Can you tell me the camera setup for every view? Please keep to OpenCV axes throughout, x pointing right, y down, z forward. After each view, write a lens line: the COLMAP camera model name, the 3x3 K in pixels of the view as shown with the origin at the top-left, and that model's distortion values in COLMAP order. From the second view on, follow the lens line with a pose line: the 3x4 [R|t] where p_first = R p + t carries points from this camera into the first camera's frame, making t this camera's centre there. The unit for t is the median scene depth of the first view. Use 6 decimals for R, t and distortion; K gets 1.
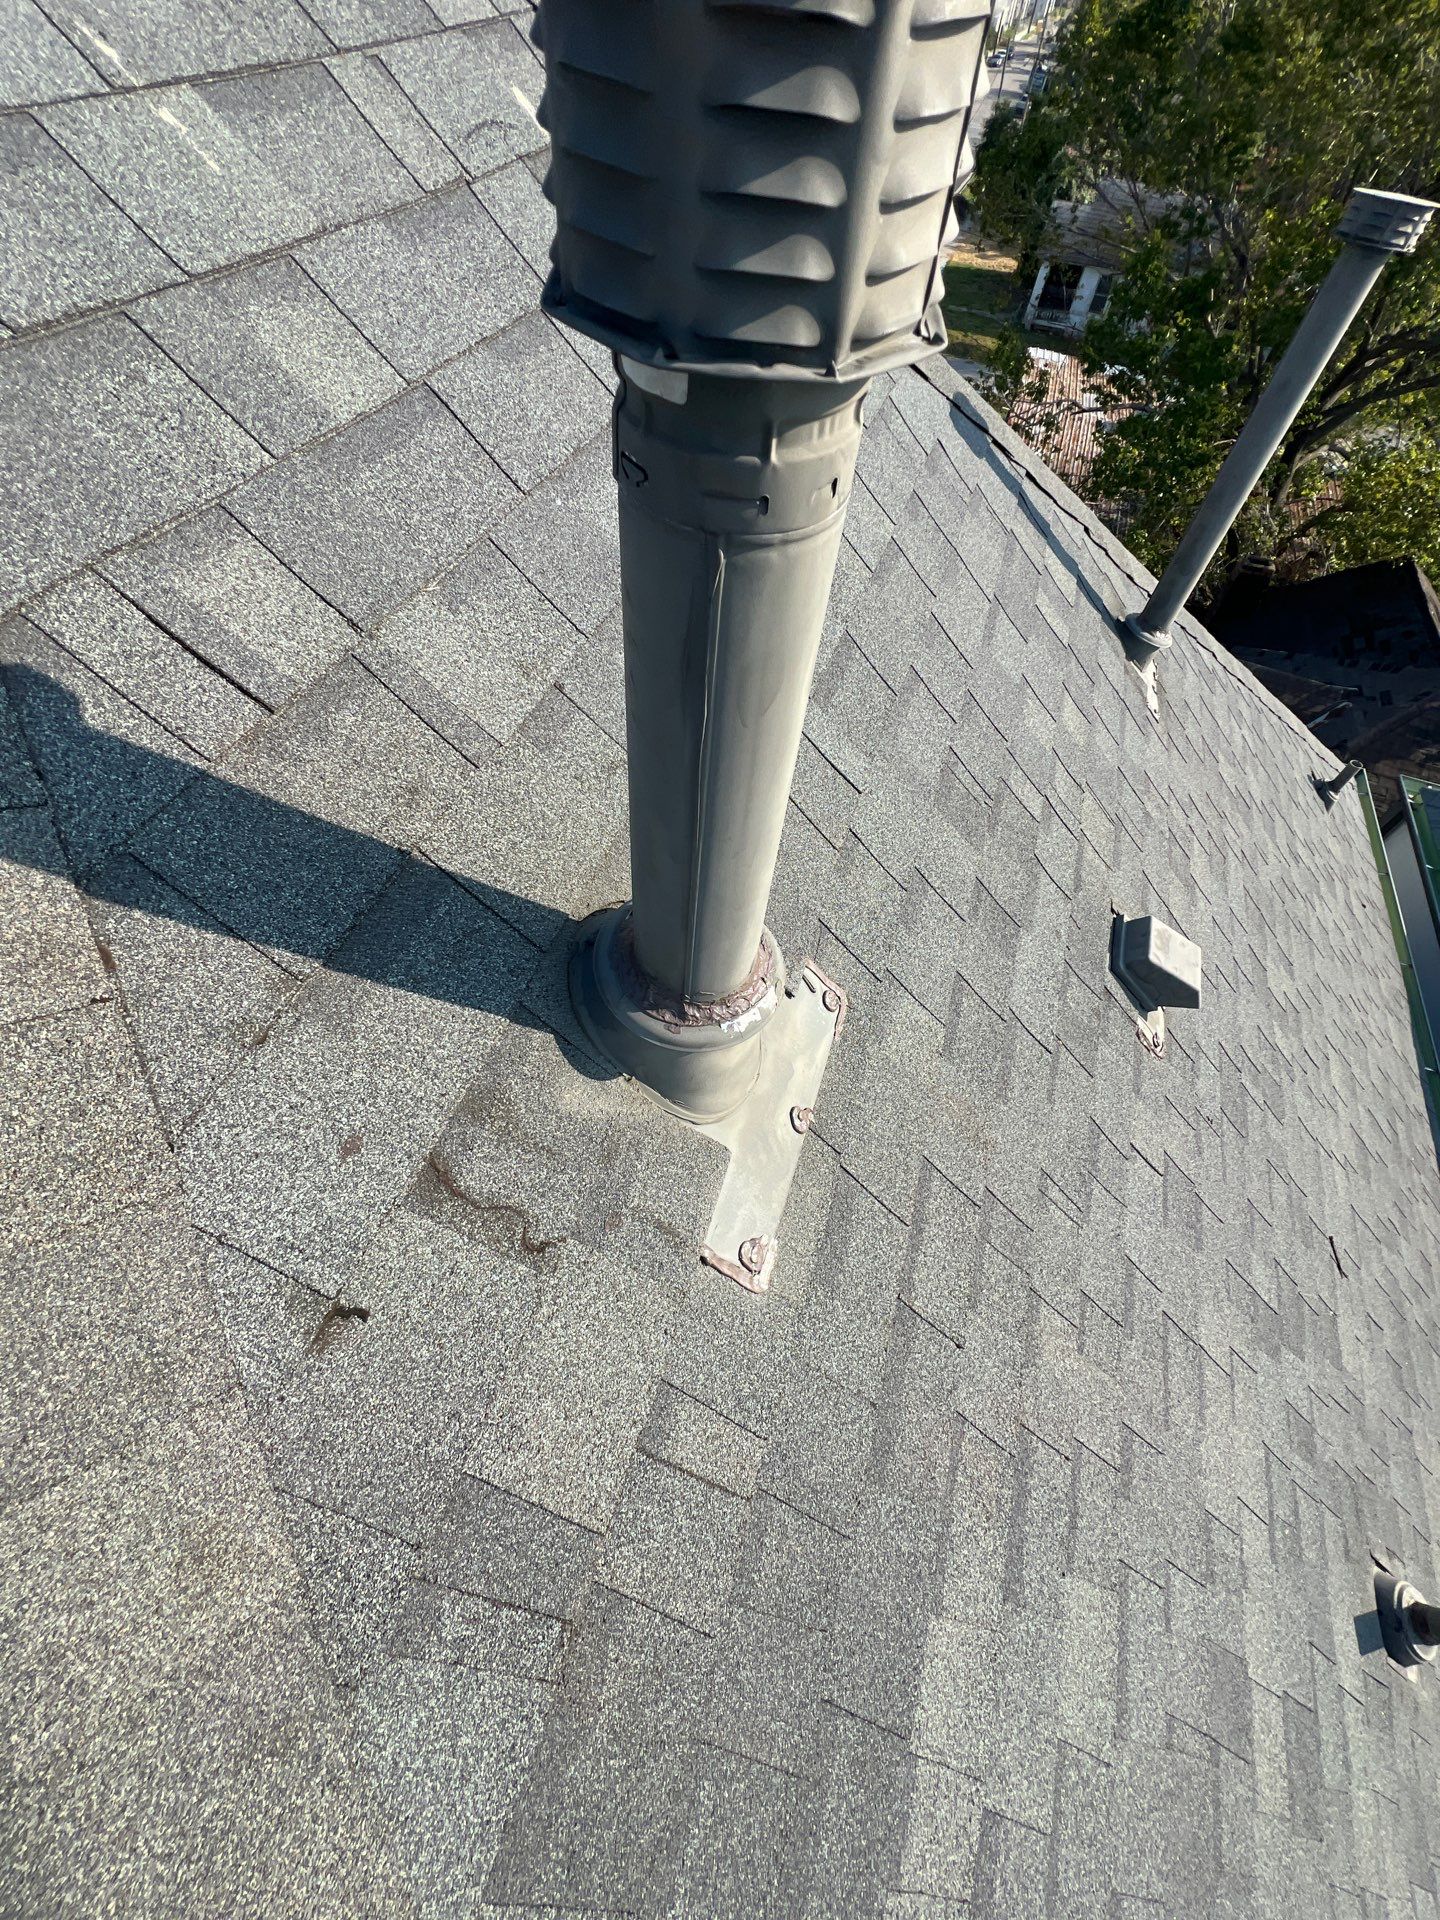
lens RADIAL K [[765.2, 0, 729.4], [0, 765.2, 956.0], [0, 0, 1]] dist [-0.001207, -0.000133]
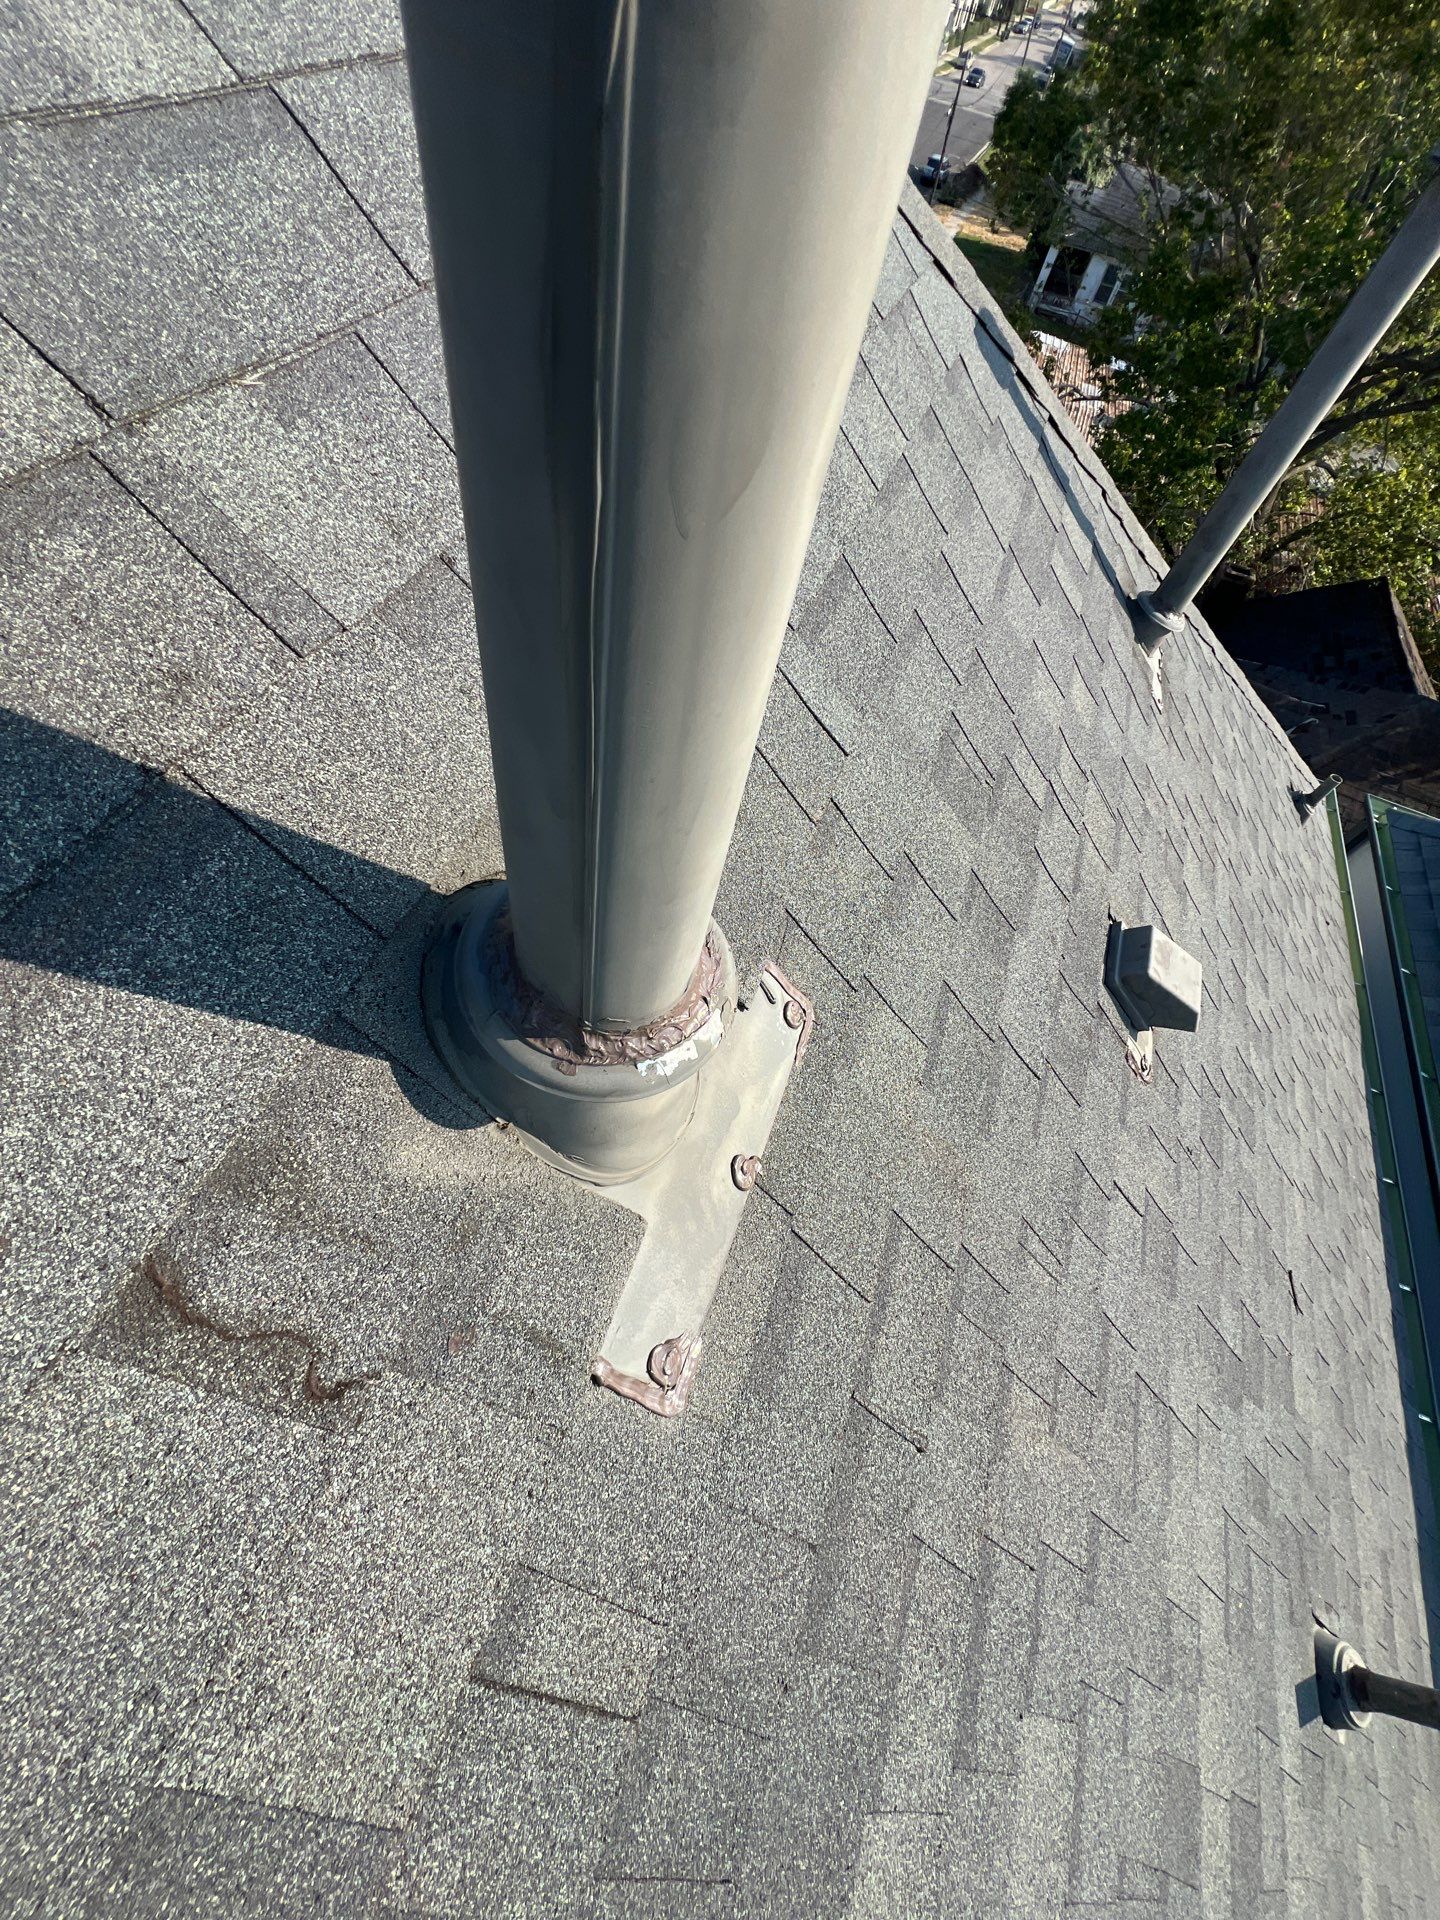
lens RADIAL K [[765.2, 0, 729.4], [0, 765.2, 956.0], [0, 0, 1]] dist [-0.001207, -0.000133]
pose [[0.996144, 0.066796, 0.056880, 0.013981], [-0.068938, 0.996951, 0.036560, -0.020041], [-0.054264, -0.040340, 0.997711, 0.171939]]
